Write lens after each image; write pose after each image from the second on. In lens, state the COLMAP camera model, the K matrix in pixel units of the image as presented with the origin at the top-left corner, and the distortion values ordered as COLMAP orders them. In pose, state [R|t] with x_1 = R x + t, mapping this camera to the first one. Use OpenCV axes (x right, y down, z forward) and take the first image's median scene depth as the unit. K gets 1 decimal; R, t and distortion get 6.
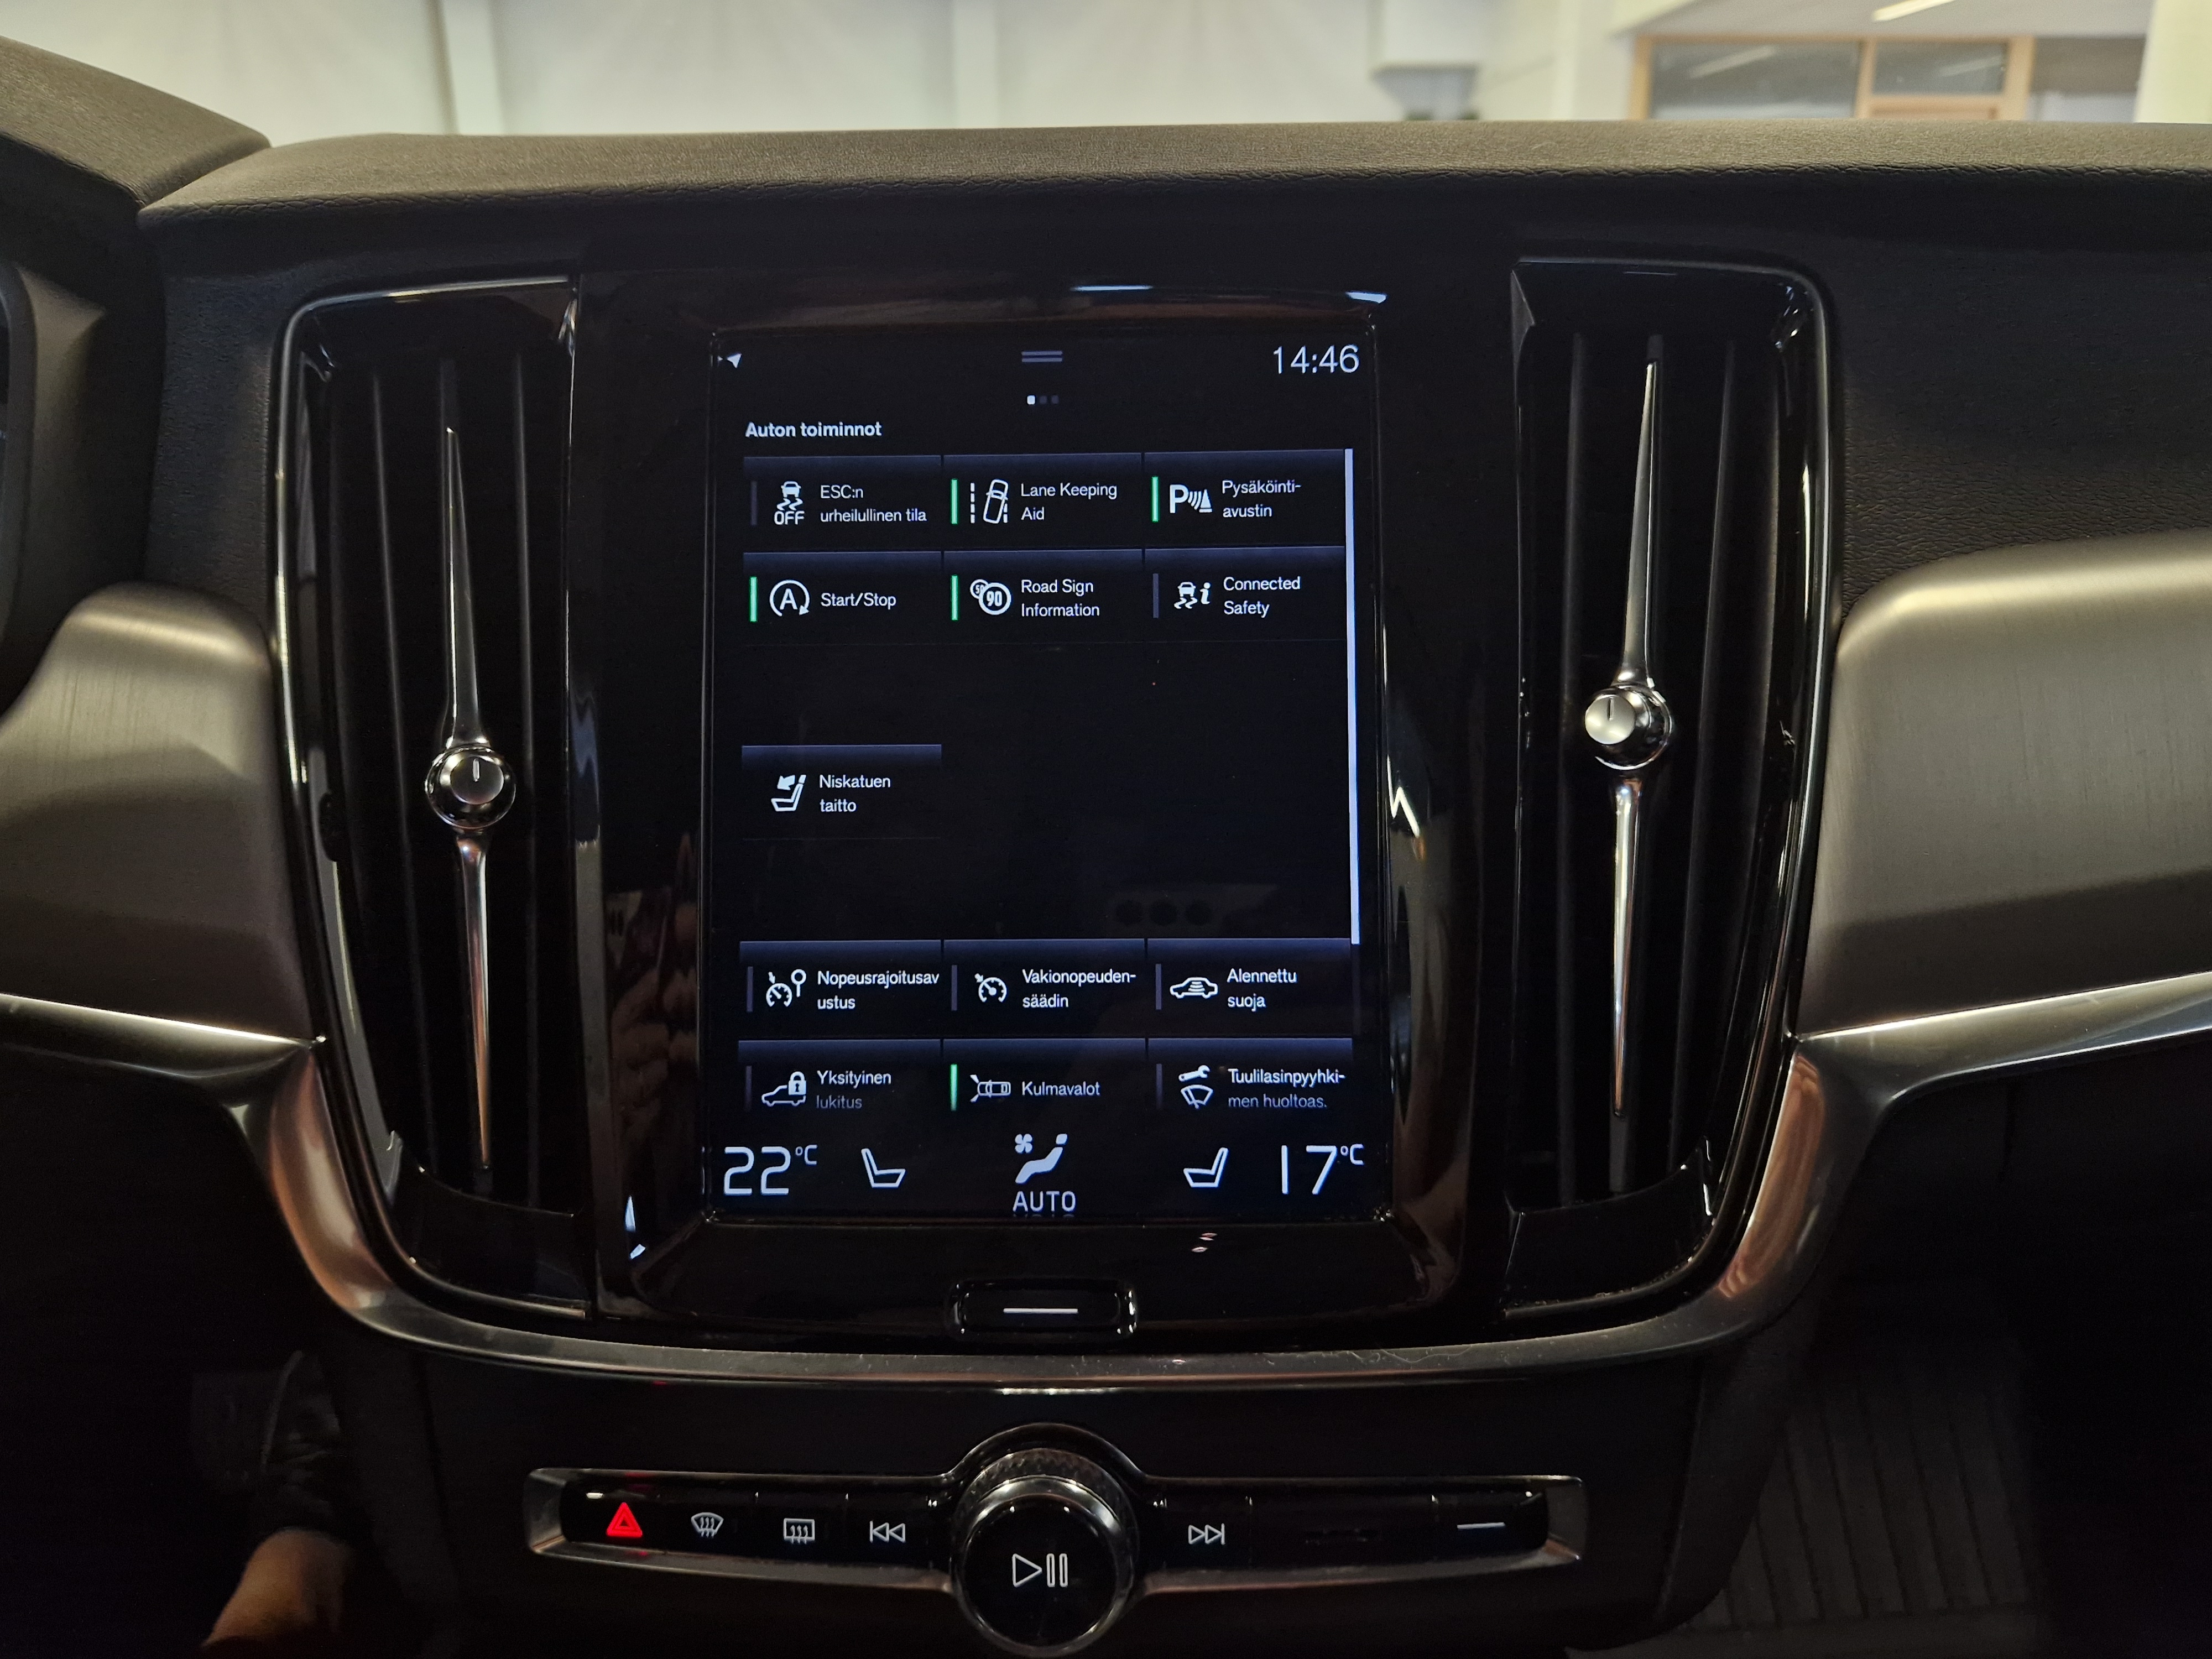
lens RADIAL K [[1586.0, 0, 1102.8], [0, 1586.0, 818.2], [0, 0, 1]] dist [0.063513, -0.062437]
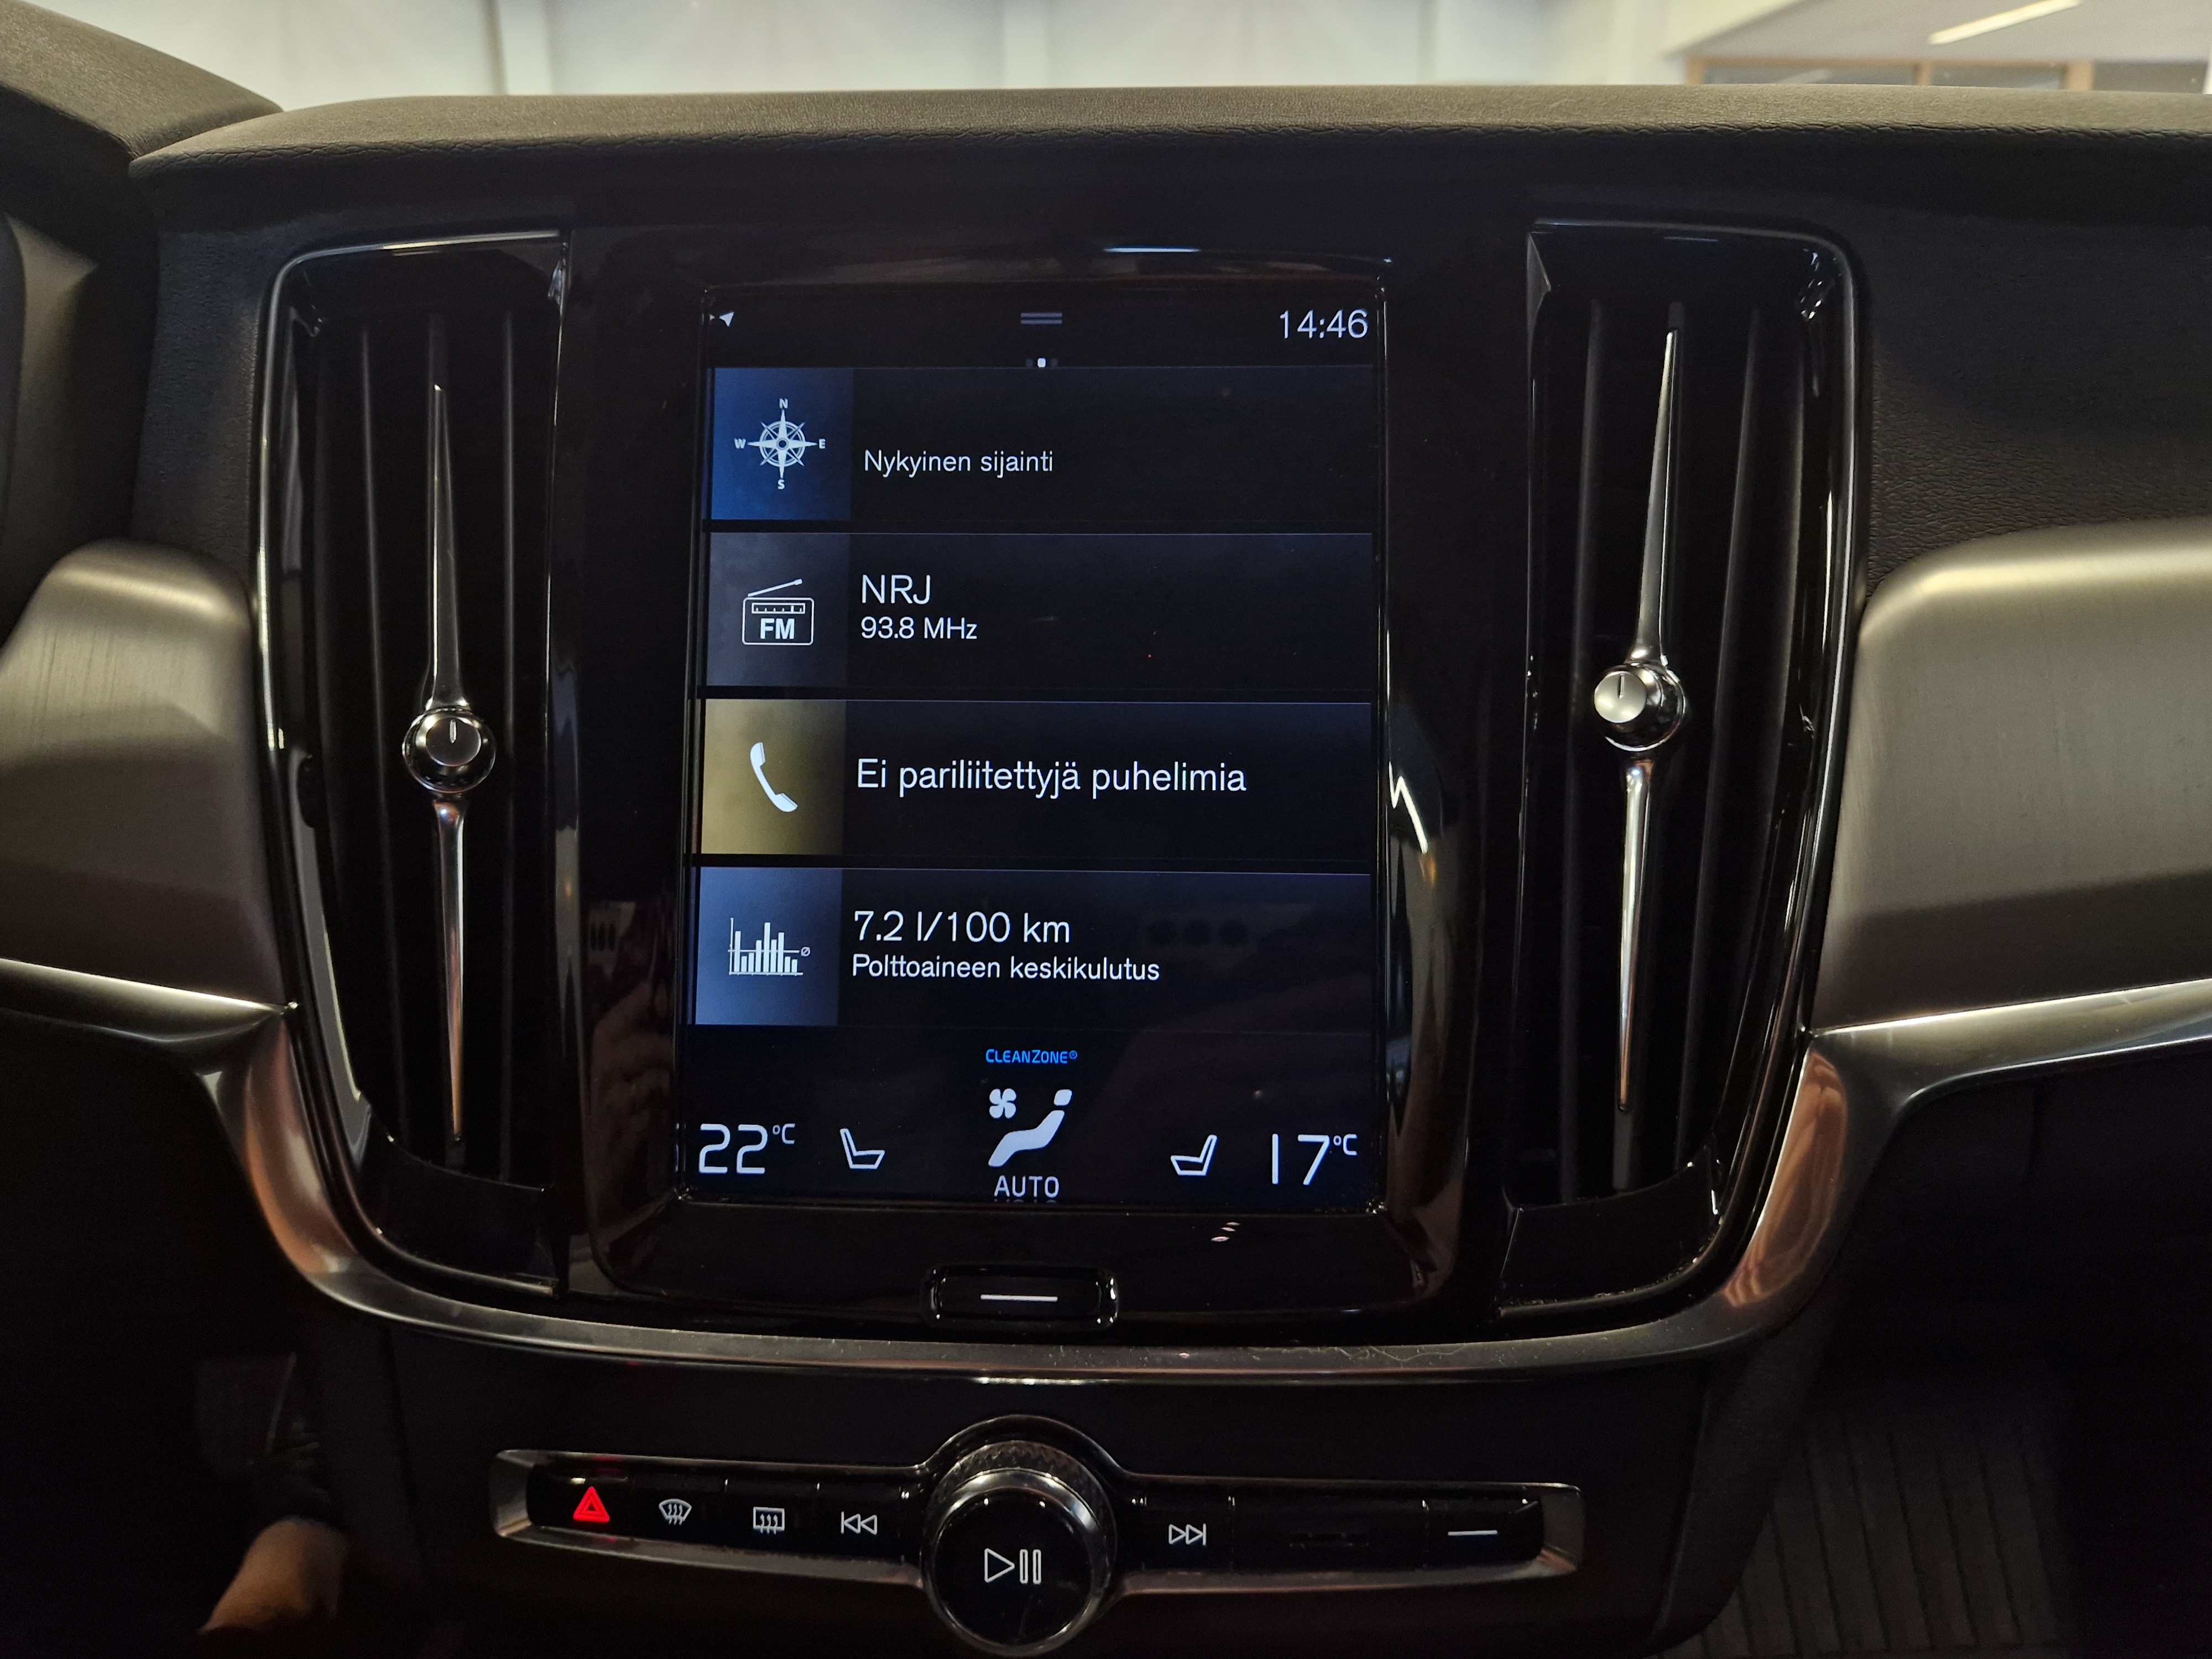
lens RADIAL K [[1586.6, 0, 1106.0], [0, 1586.6, 829.5], [0, 0, 1]] dist [0.066645, -0.070088]
pose [[0.999640, 0.017703, -0.020173, 0.027200], [-0.017797, 0.999831, -0.004519, 0.026590], [0.020090, 0.004876, 0.999786, 0.029663]]
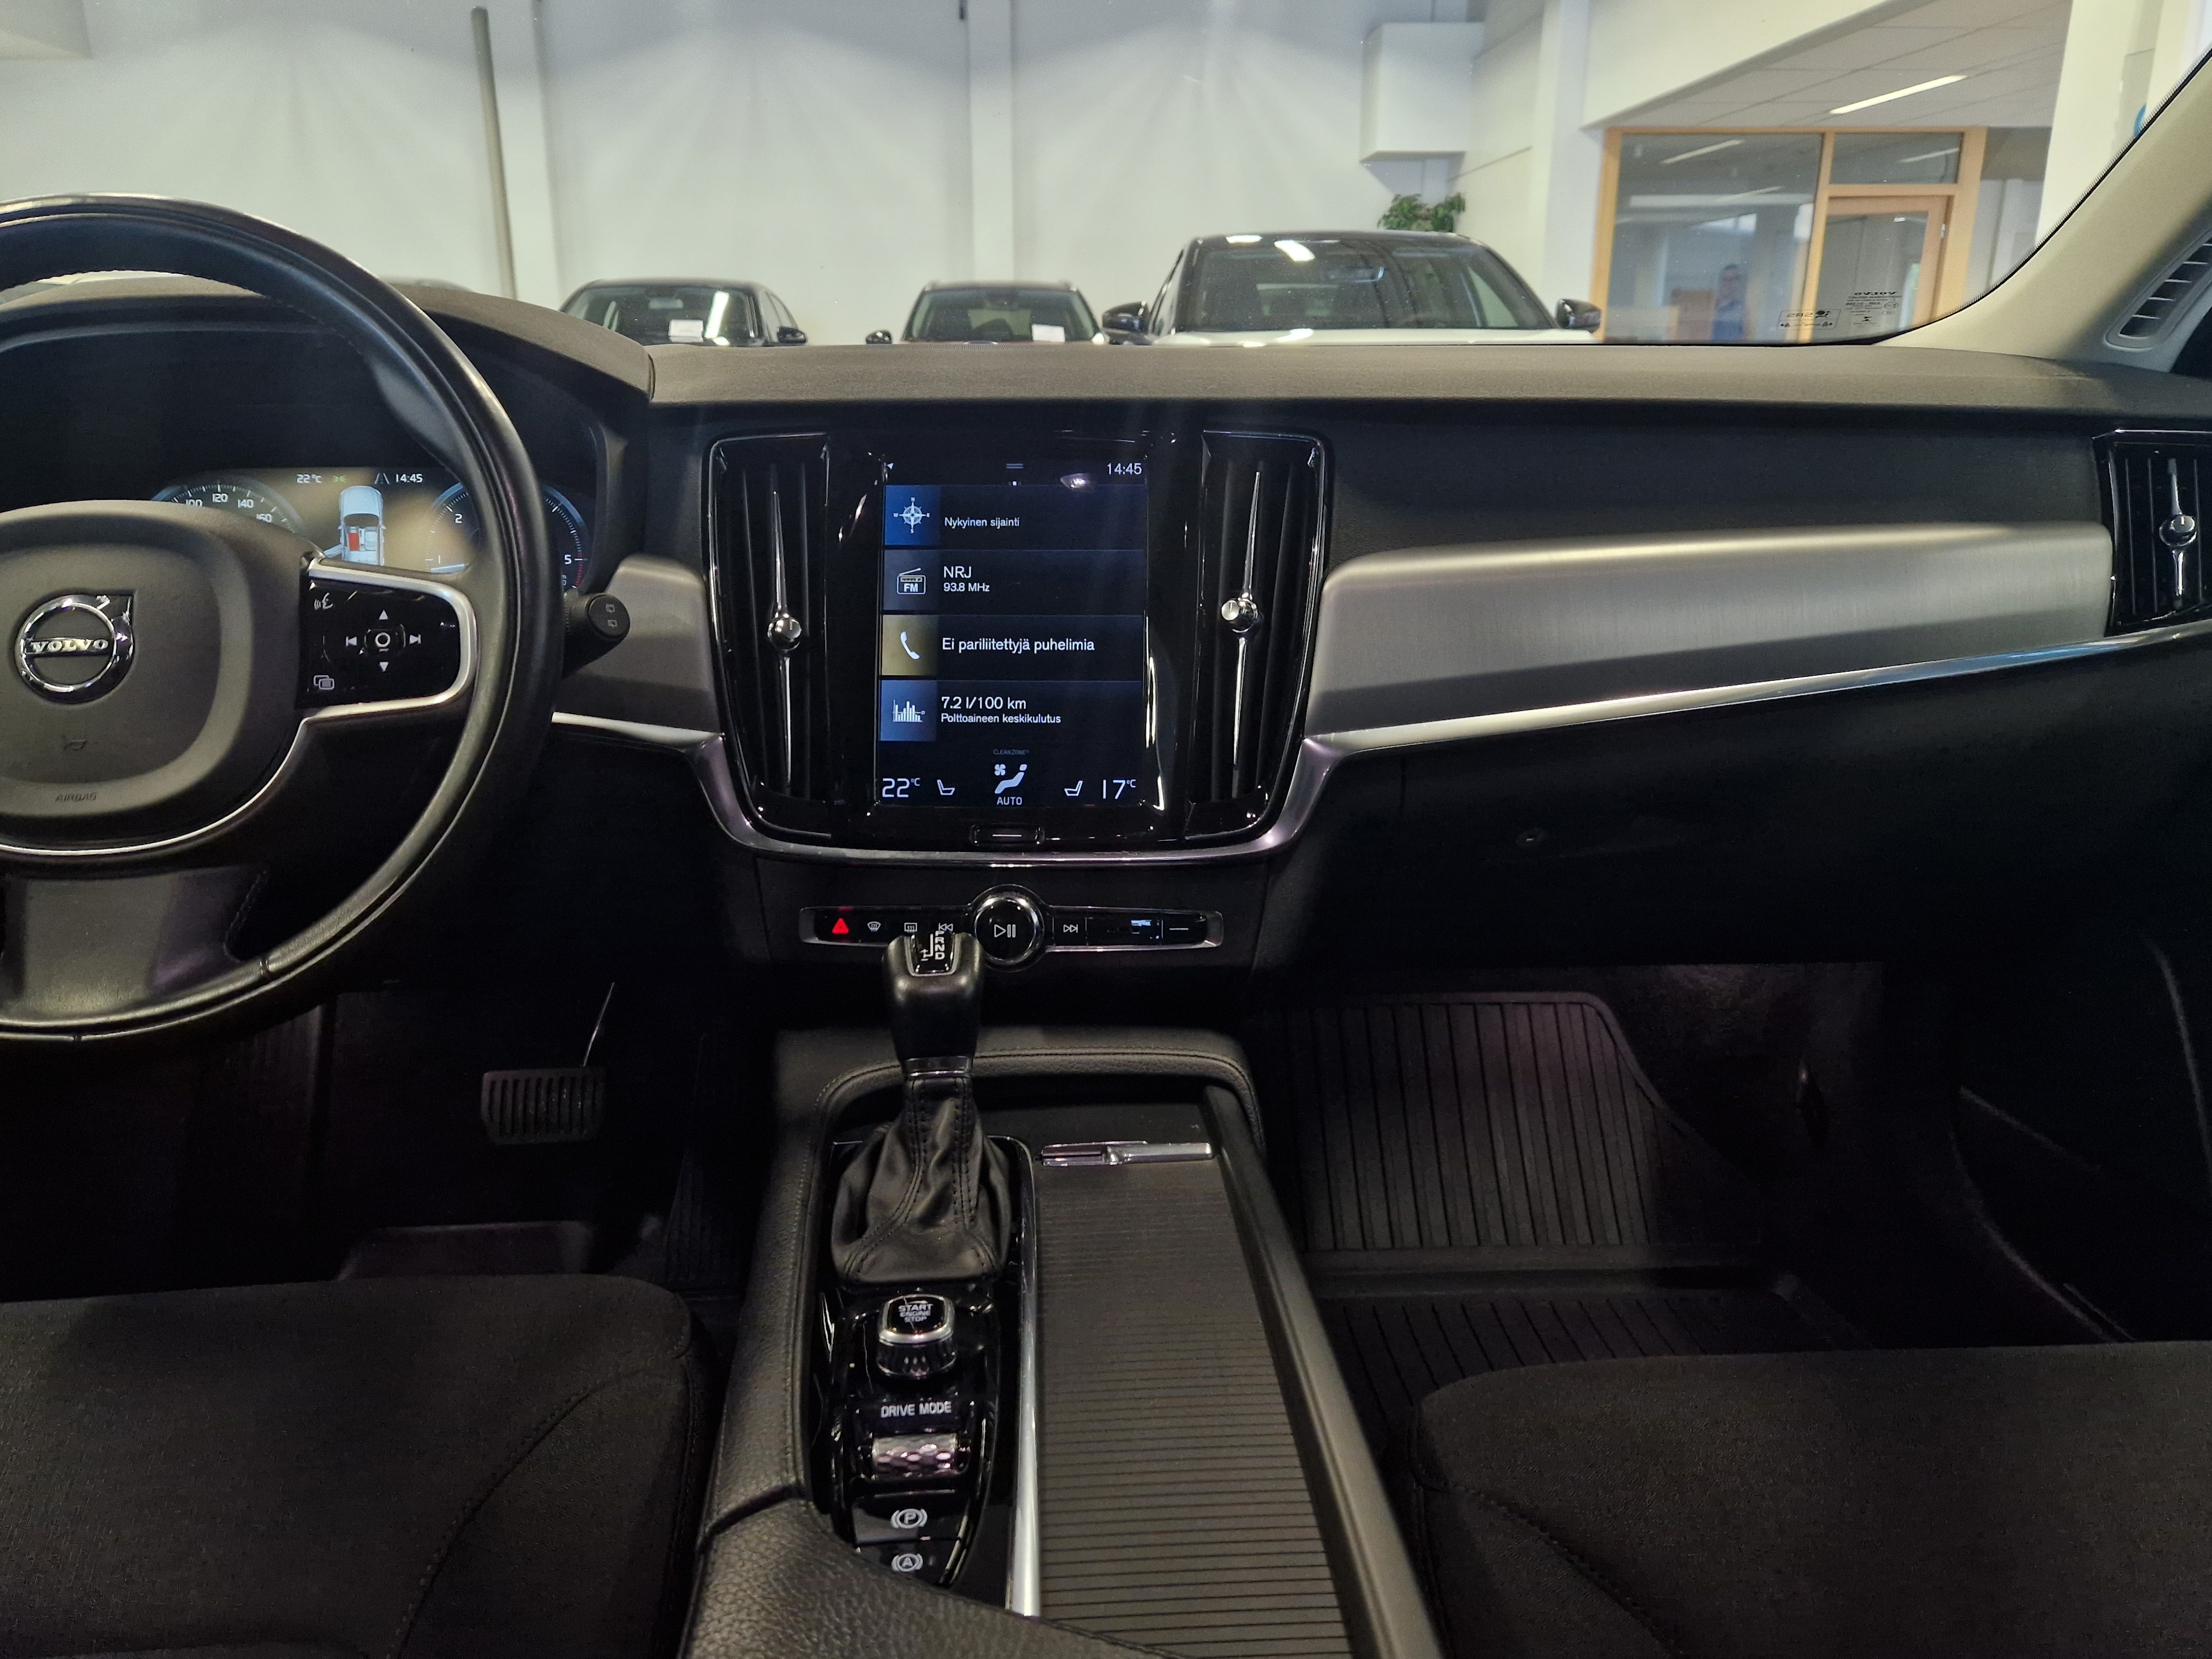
lens RADIAL K [[1586.6, 0, 1106.0], [0, 1586.6, 829.5], [0, 0, 1]] dist [0.066645, -0.070088]
pose [[0.999872, 0.014387, -0.006960, 0.134050], [-0.014548, 0.999614, -0.023668, 0.342591], [0.006617, 0.023766, 0.999696, -1.509184]]
